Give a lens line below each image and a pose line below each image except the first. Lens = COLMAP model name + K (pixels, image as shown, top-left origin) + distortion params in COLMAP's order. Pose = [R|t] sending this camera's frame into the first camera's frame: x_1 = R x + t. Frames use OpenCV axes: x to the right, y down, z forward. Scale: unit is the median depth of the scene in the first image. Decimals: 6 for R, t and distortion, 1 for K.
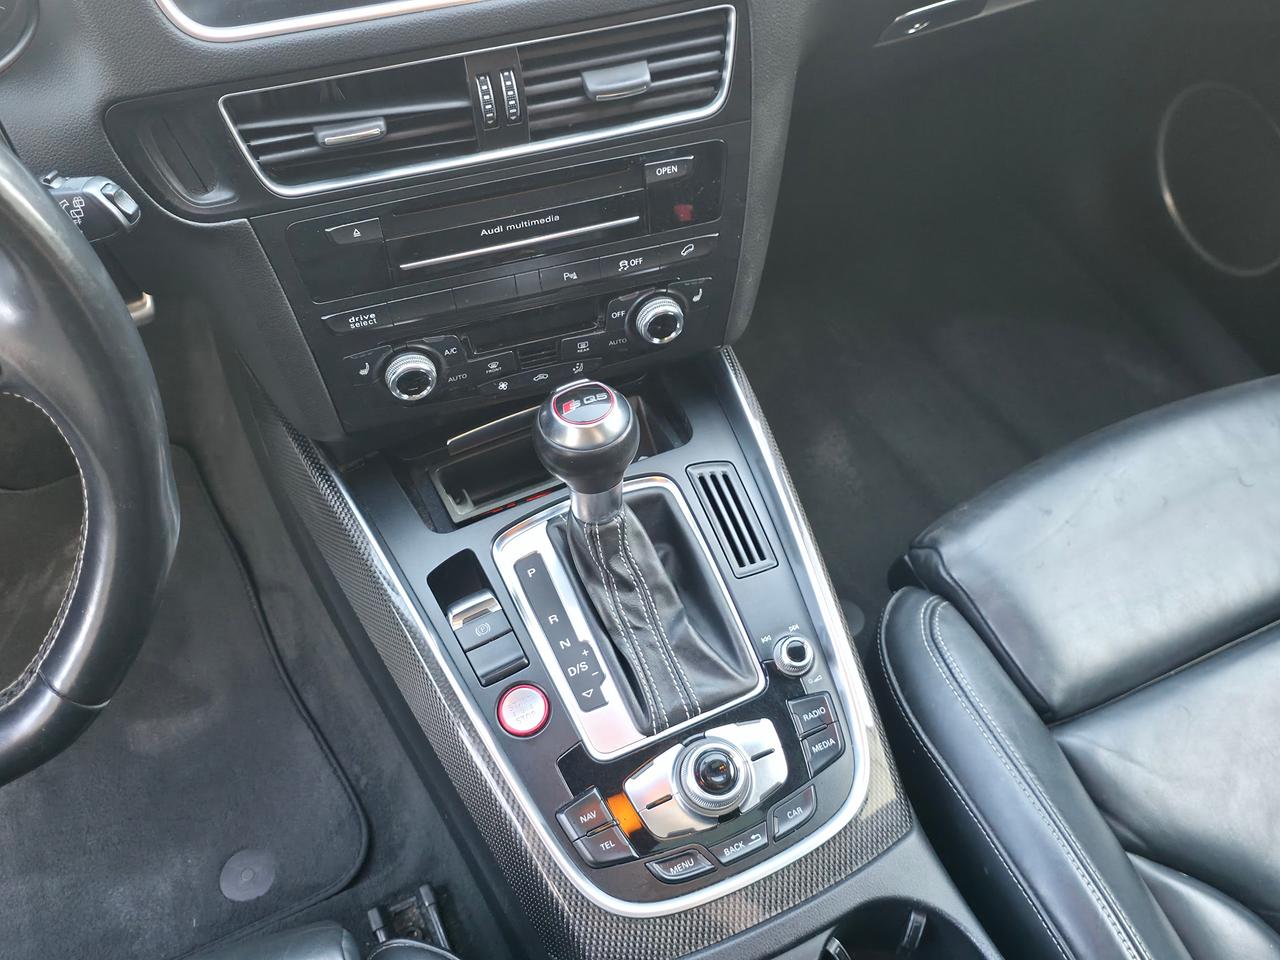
lens RADIAL K [[1294.7, 0, 640.0], [0, 1294.7, 480.0], [0, 0, 1]] dist [0.147304, -0.208827]
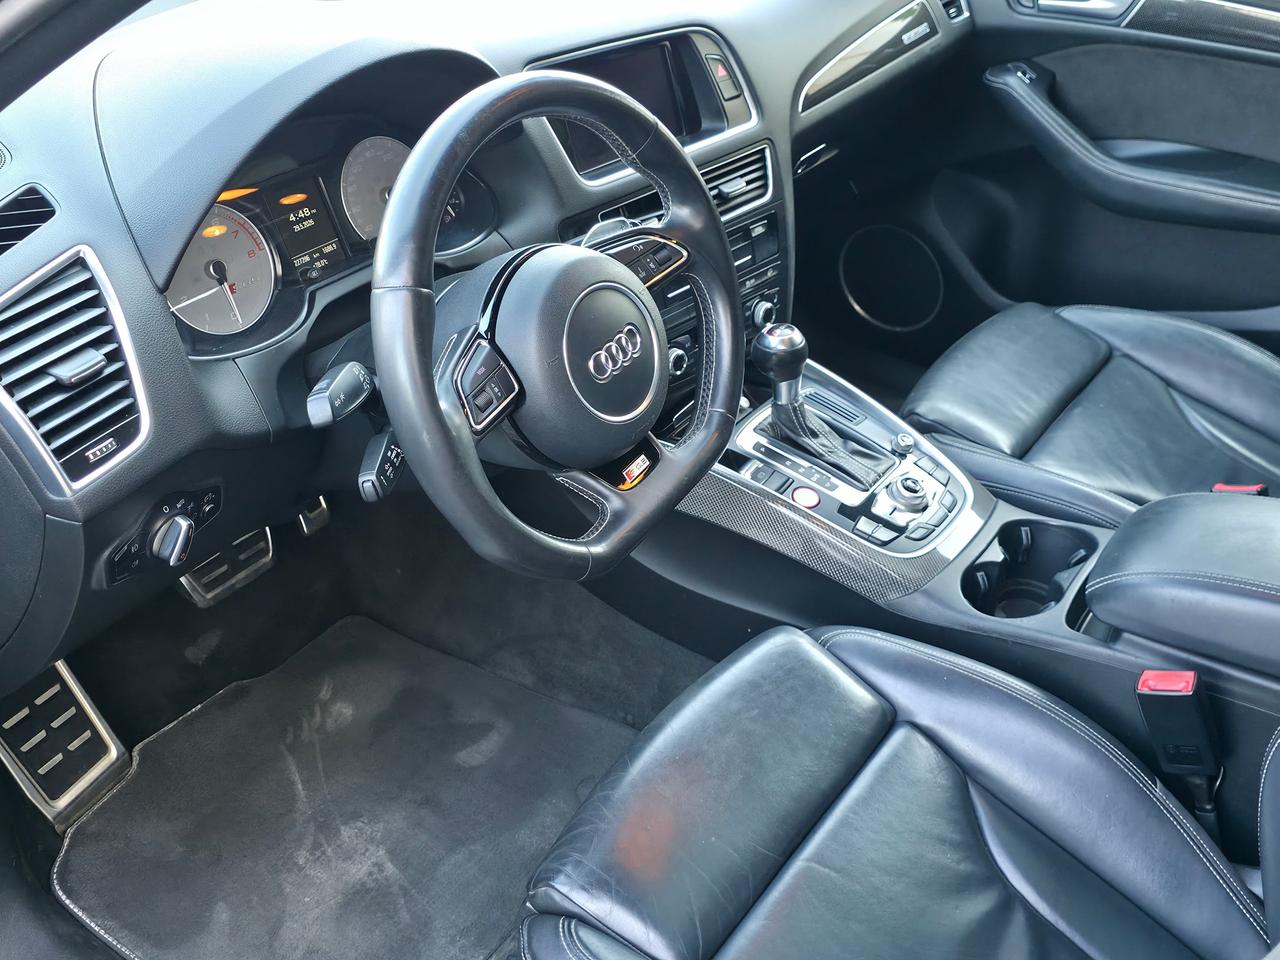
lens RADIAL K [[1294.7, 0, 640.0], [0, 1294.7, 480.0], [0, 0, 1]] dist [0.147304, -0.208827]
pose [[0.884164, -0.266253, 0.383880, -0.993868], [0.361767, 0.910124, -0.201985, 0.438372], [-0.295599, 0.317463, 0.901021, -0.595301]]
